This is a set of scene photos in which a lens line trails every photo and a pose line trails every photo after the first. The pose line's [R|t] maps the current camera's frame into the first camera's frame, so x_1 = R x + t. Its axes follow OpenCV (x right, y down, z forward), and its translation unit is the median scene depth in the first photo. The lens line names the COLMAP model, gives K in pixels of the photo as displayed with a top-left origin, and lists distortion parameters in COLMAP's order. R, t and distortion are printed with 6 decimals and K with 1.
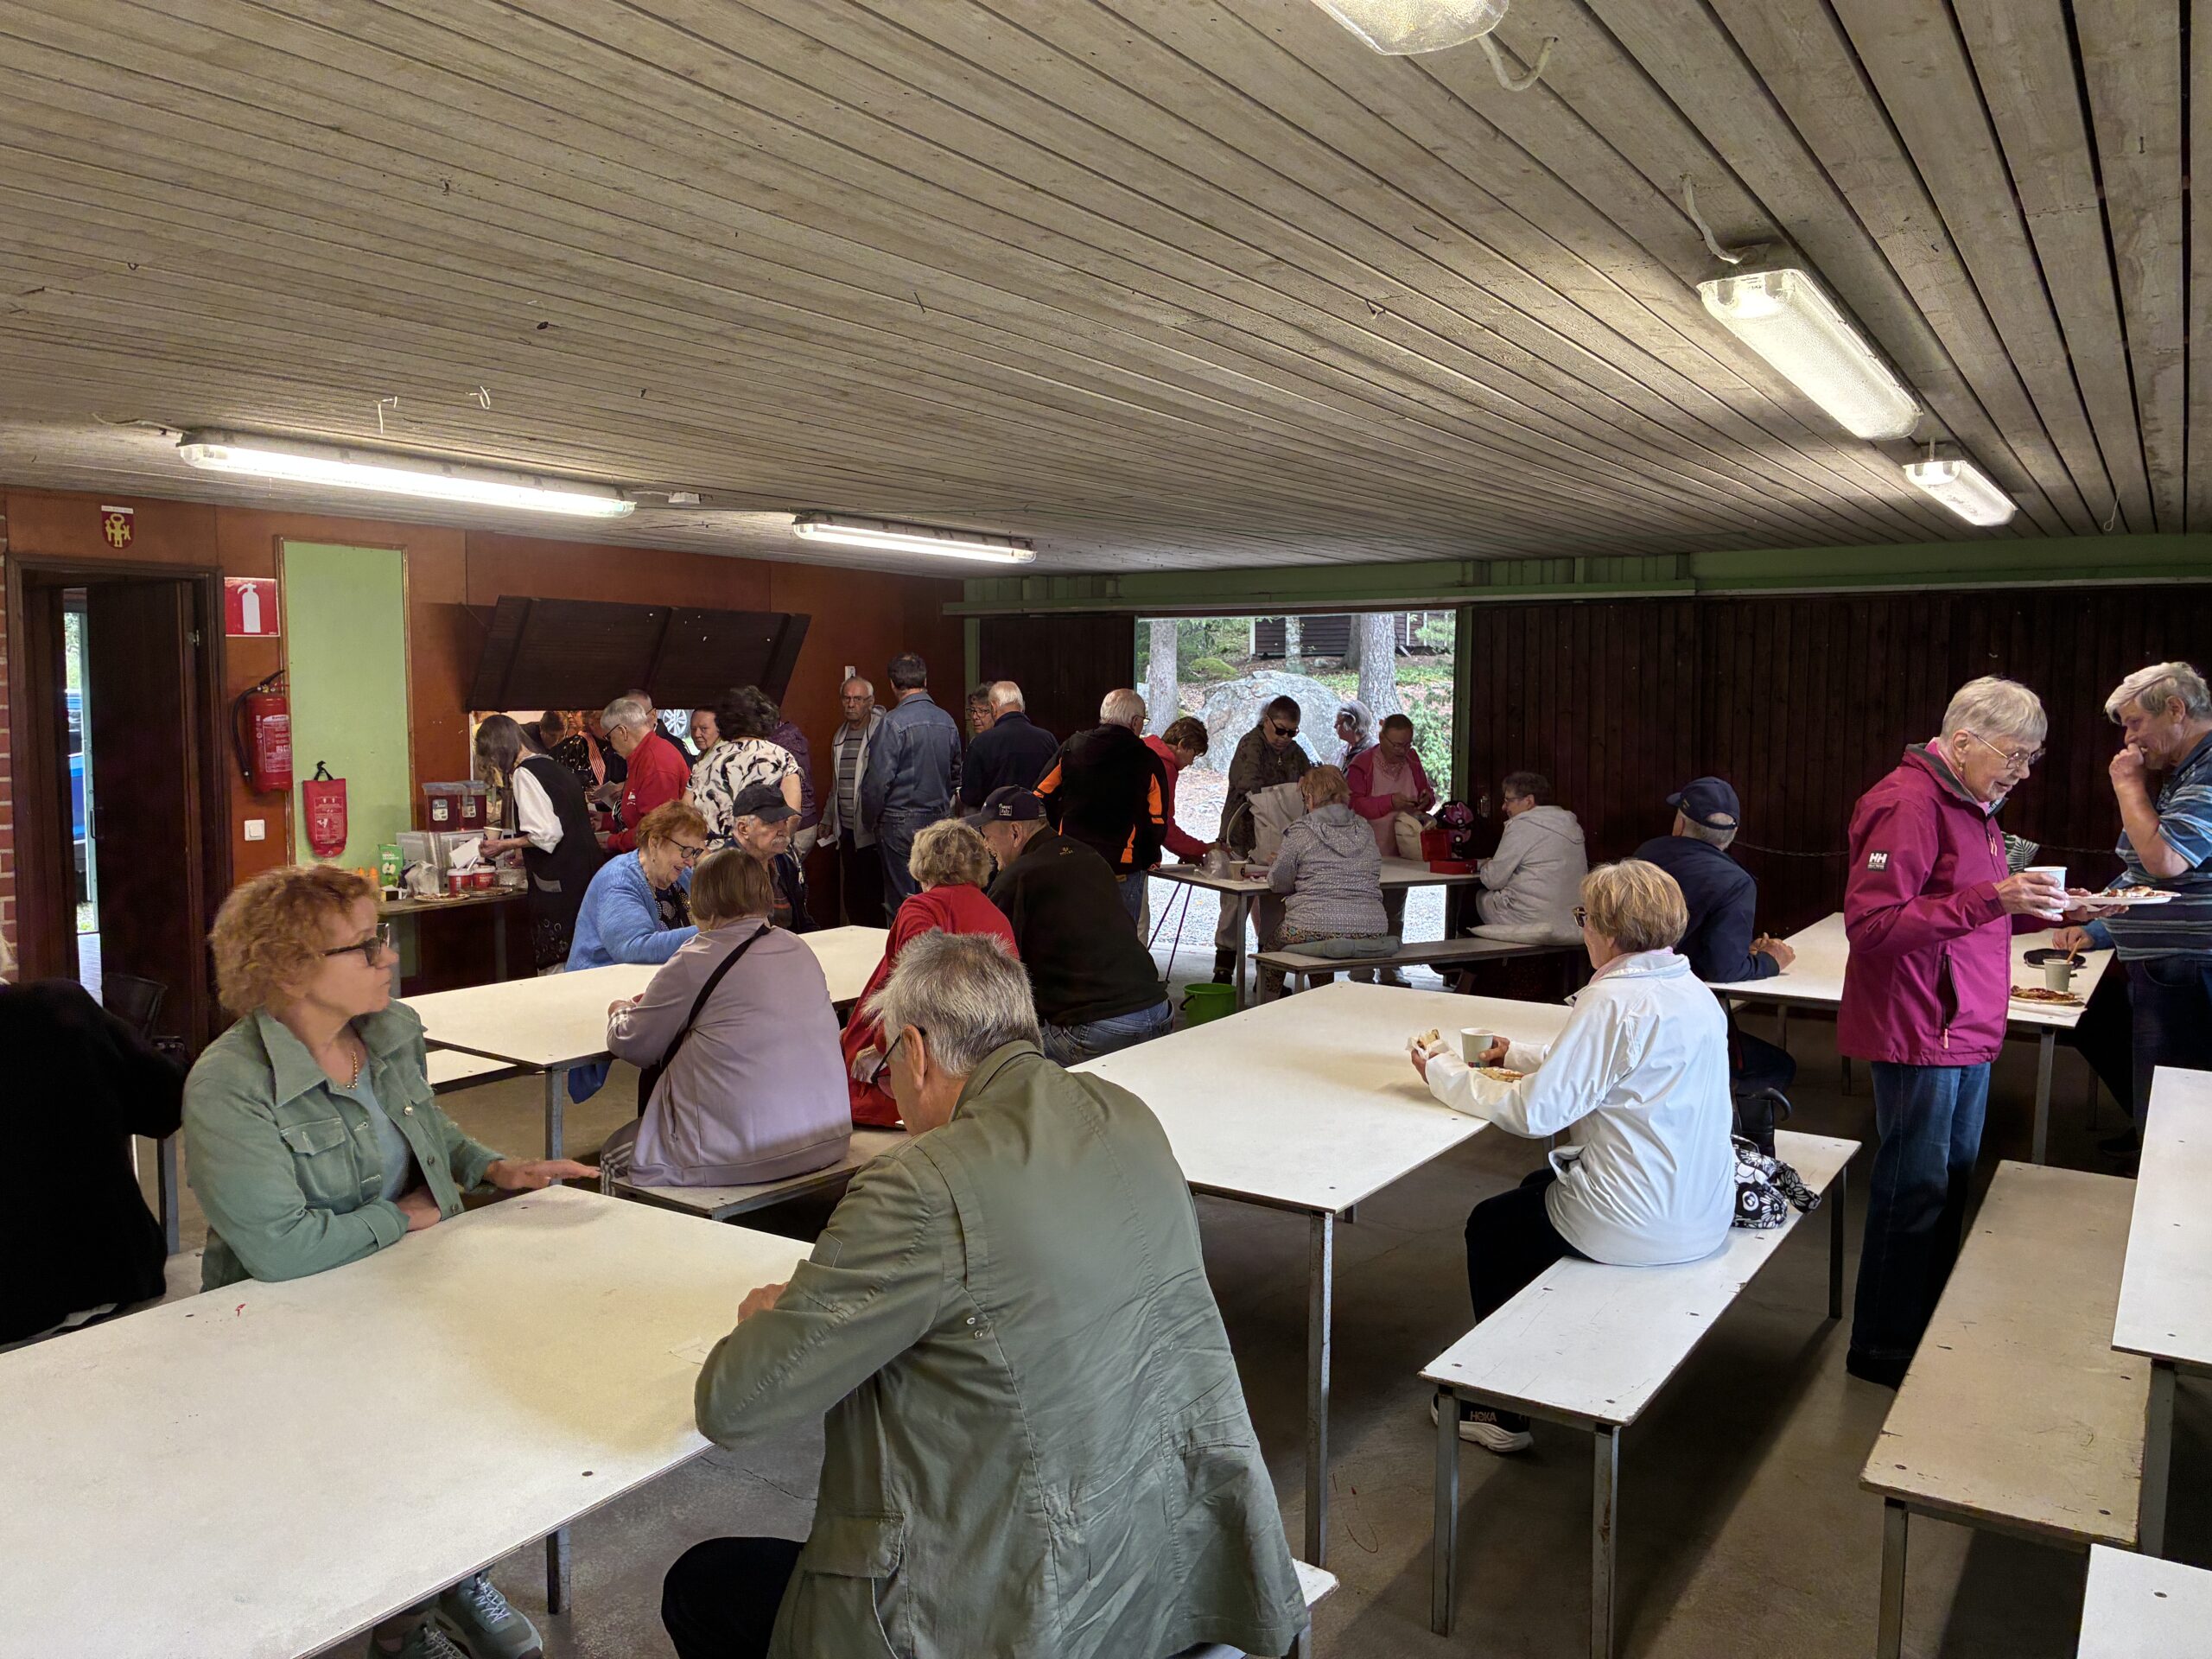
lens RADIAL K [[1667.9, 0, 1104.5], [0, 1667.9, 796.8], [0, 0, 1]] dist [0.045520, -0.068829]
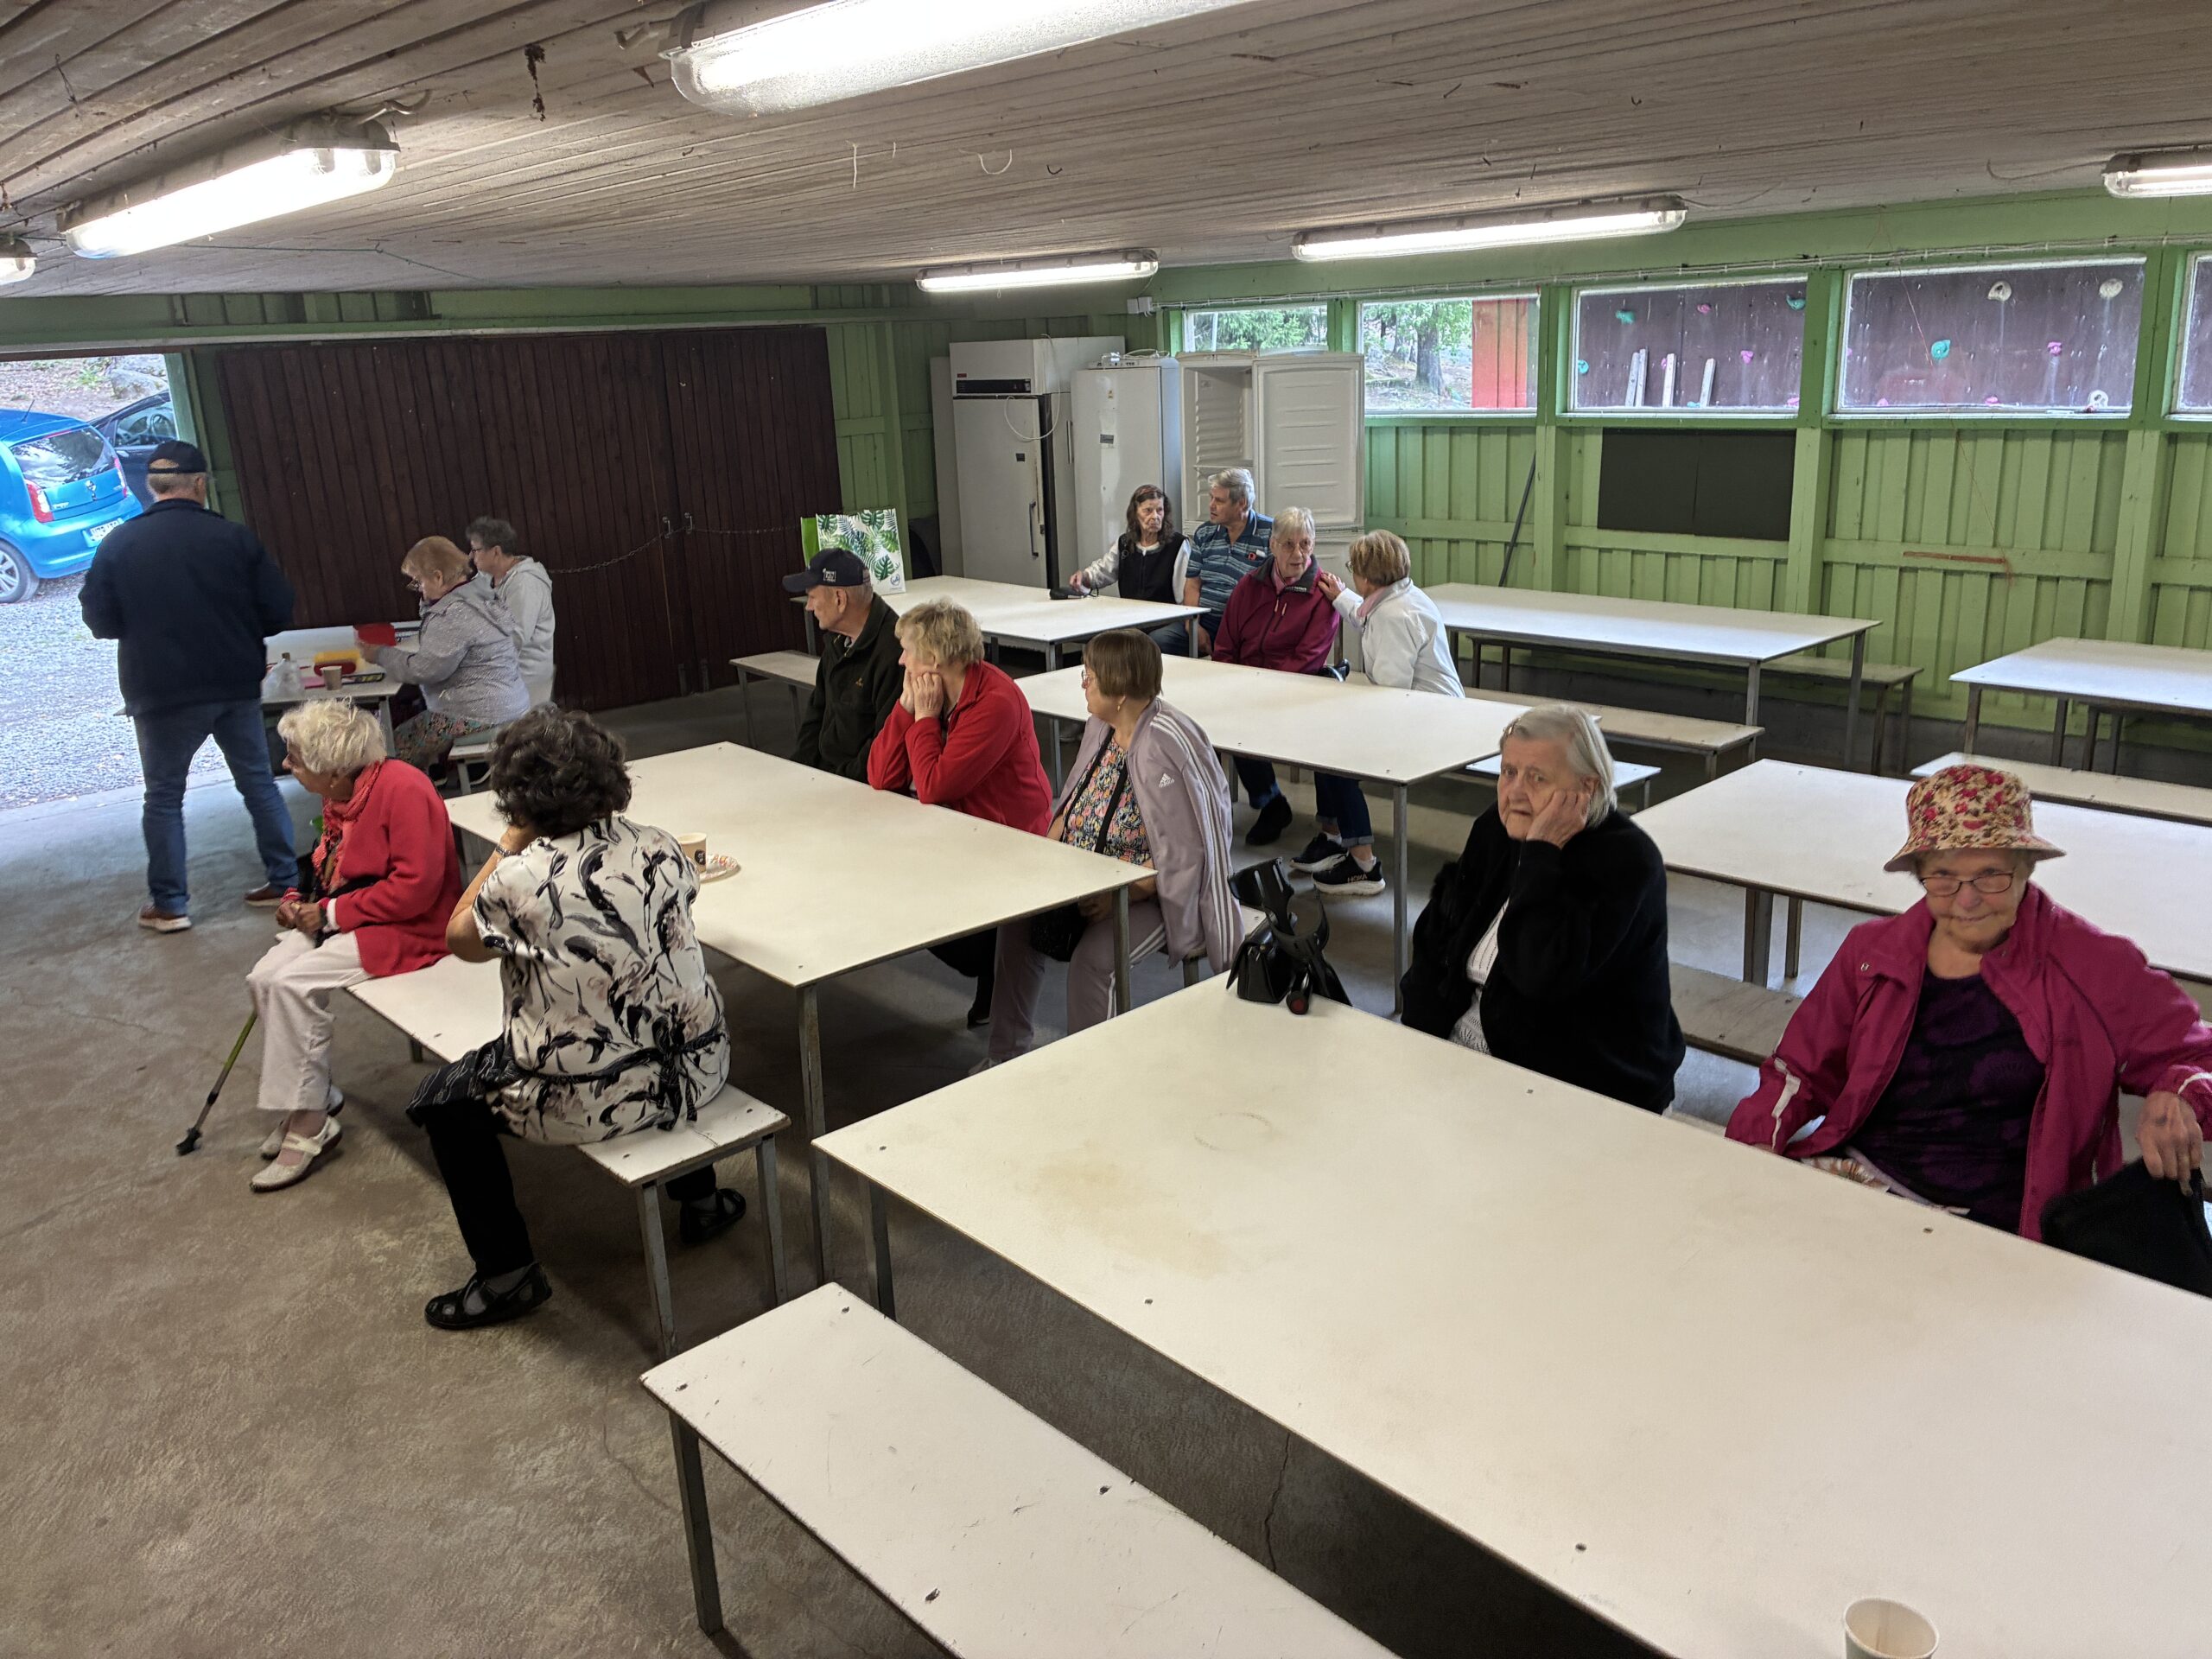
lens RADIAL K [[1667.9, 0, 1123.3], [0, 1667.9, 820.7], [0, 0, 1]] dist [0.045520, -0.068829]
pose [[0.239110, -0.283997, 0.928532, -0.694015], [0.107354, 0.958141, 0.265408, -0.075492], [-0.965040, 0.036220, 0.259589, 0.408294]]
